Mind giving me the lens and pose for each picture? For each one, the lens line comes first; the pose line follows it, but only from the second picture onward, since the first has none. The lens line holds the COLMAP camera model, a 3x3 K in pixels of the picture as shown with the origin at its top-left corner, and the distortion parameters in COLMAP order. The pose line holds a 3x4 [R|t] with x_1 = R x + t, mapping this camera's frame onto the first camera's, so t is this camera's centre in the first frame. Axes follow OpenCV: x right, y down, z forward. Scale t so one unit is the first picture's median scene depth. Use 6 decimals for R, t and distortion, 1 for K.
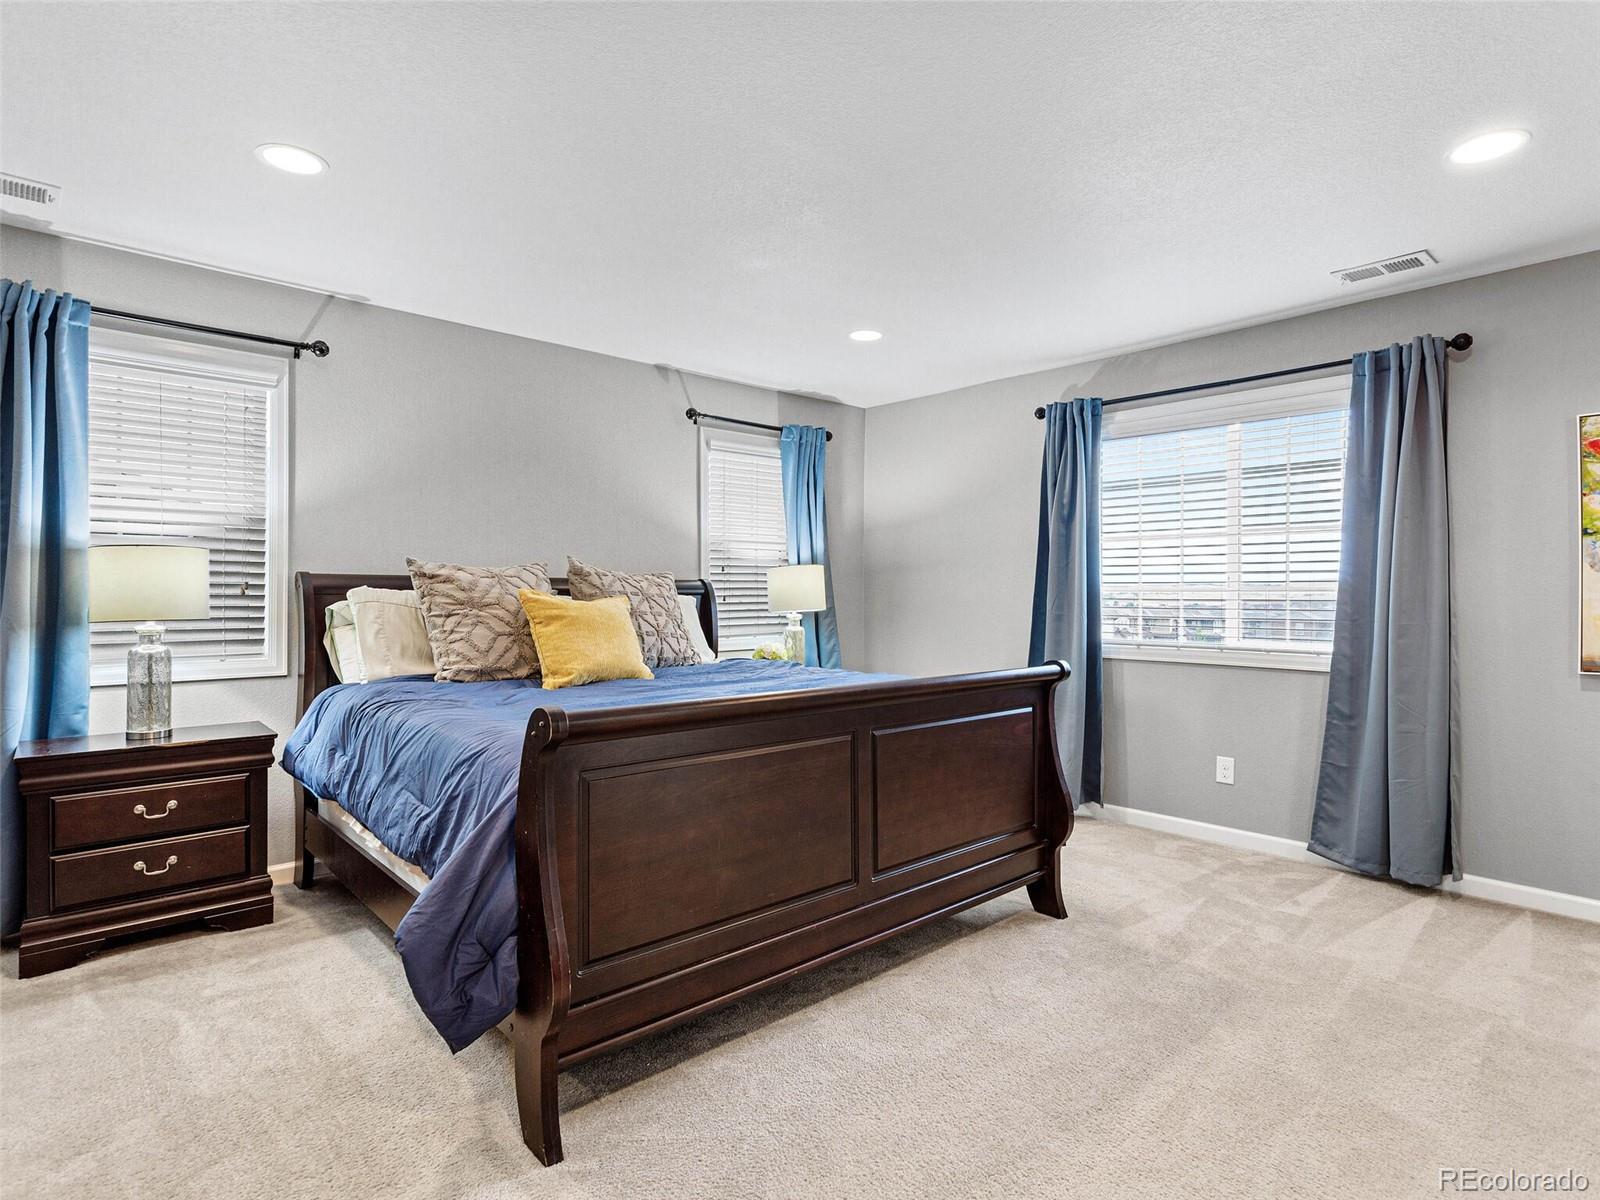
lens RADIAL K [[852.3, 0, 797.7], [0, 852.3, 595.2], [0, 0, 1]] dist [0.002599, 0.004540]
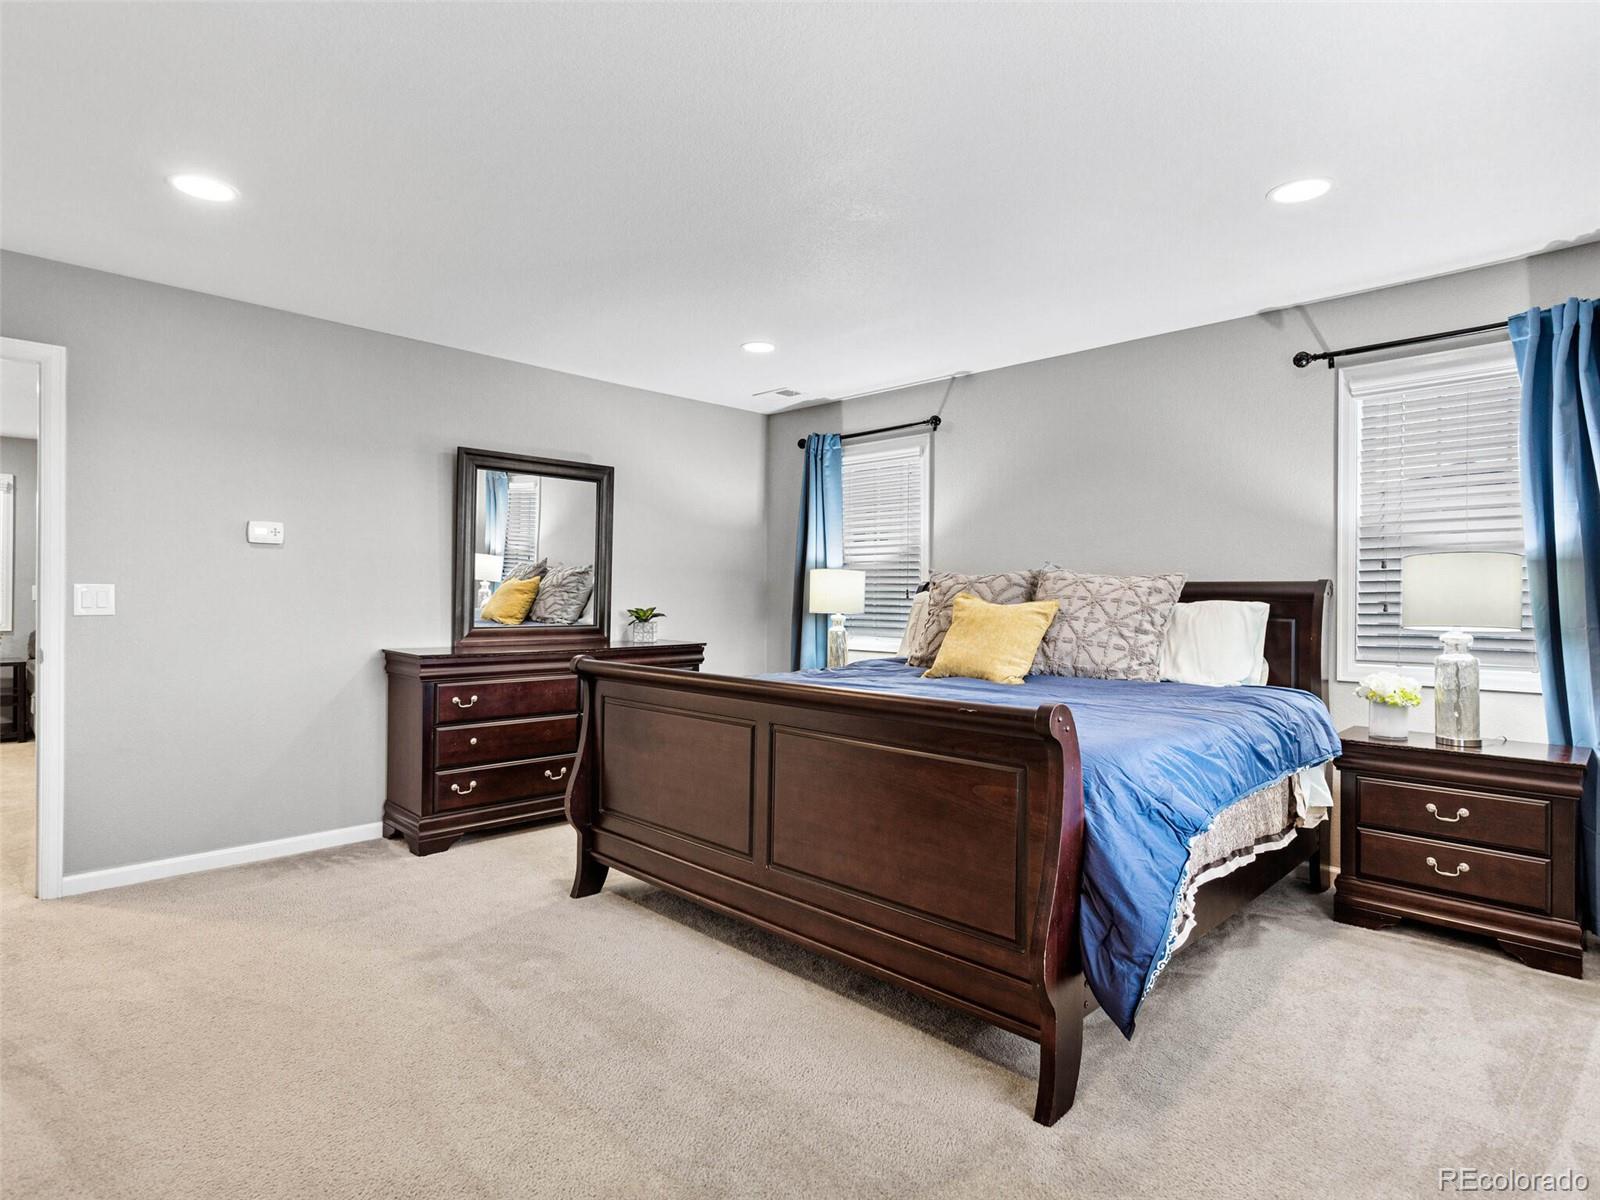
lens RADIAL K [[809.3, 0, 802.6], [0, 809.3, 621.1], [0, 0, 1]] dist [0.046661, -0.030052]
pose [[0.084419, 0.029761, -0.995986, 0.569877], [-0.010728, 0.999523, 0.028957, 0.001048], [0.996373, 0.008241, 0.084698, 0.506780]]
